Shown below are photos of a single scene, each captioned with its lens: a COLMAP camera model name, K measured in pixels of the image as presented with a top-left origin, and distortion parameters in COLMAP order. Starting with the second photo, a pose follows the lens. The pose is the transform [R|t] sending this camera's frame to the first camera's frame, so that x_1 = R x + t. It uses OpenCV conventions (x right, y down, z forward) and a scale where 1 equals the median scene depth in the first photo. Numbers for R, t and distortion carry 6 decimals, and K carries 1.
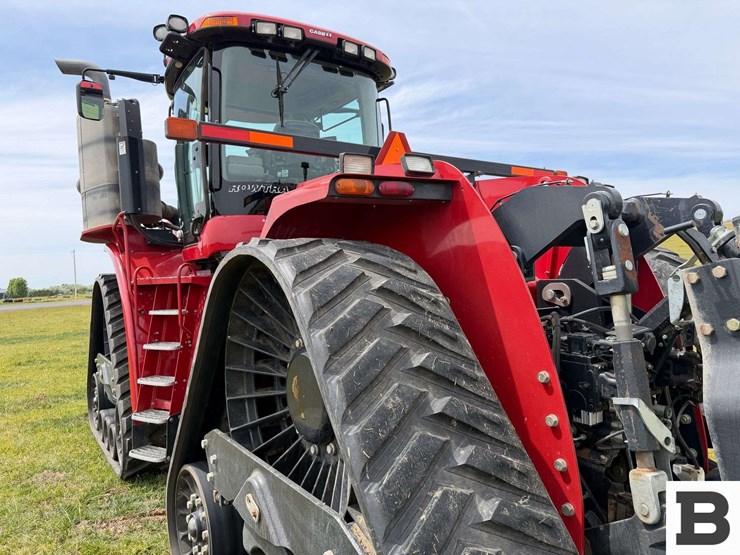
lens RADIAL K [[523.2, 0, 371.5], [0, 523.2, 262.3], [0, 0, 1]] dist [0.058843, -0.079985]
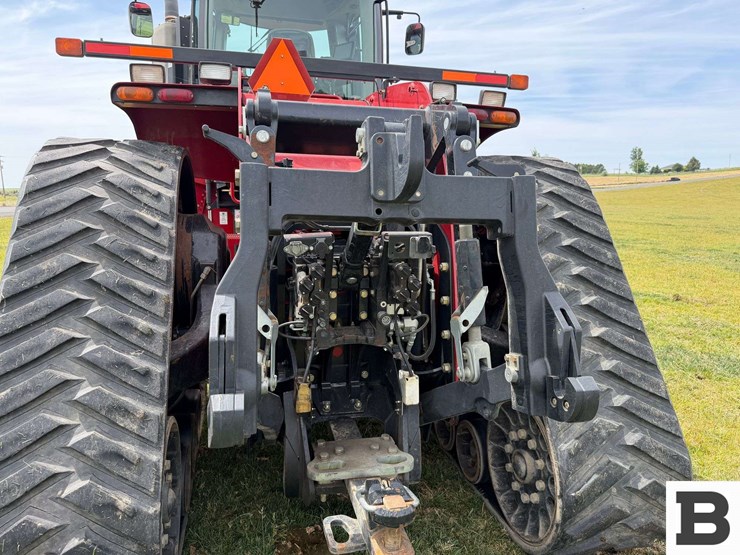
lens RADIAL K [[523.2, 0, 367.3], [0, 523.2, 276.3], [0, 0, 1]] dist [0.058843, -0.079985]
pose [[0.928346, 0.112429, -0.354307, 0.865857], [-0.045613, 0.980414, 0.191590, 0.003369], [0.368908, -0.161701, 0.915292, 0.056609]]
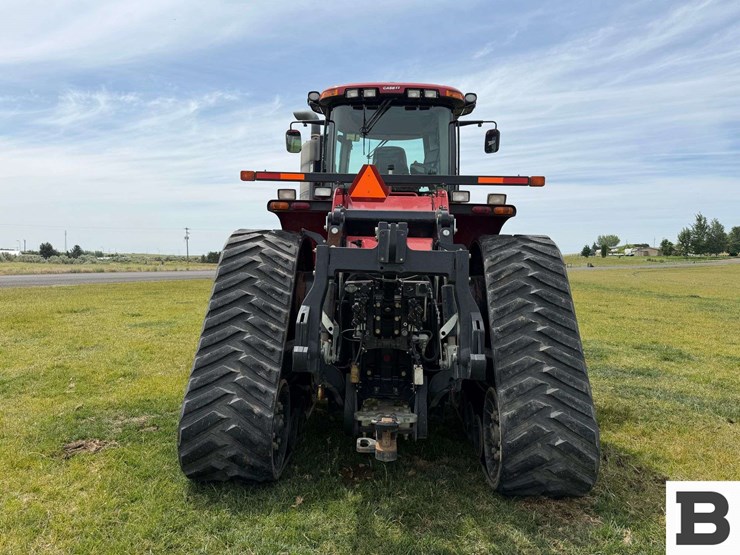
lens RADIAL K [[523.2, 0, 372.9], [0, 523.2, 268.3], [0, 0, 1]] dist [0.058843, -0.079985]
pose [[0.806128, 0.069439, -0.587653, 1.463982], [-0.038583, 0.997146, 0.064899, -0.041140], [0.590483, -0.029643, 0.806506, -0.464142]]
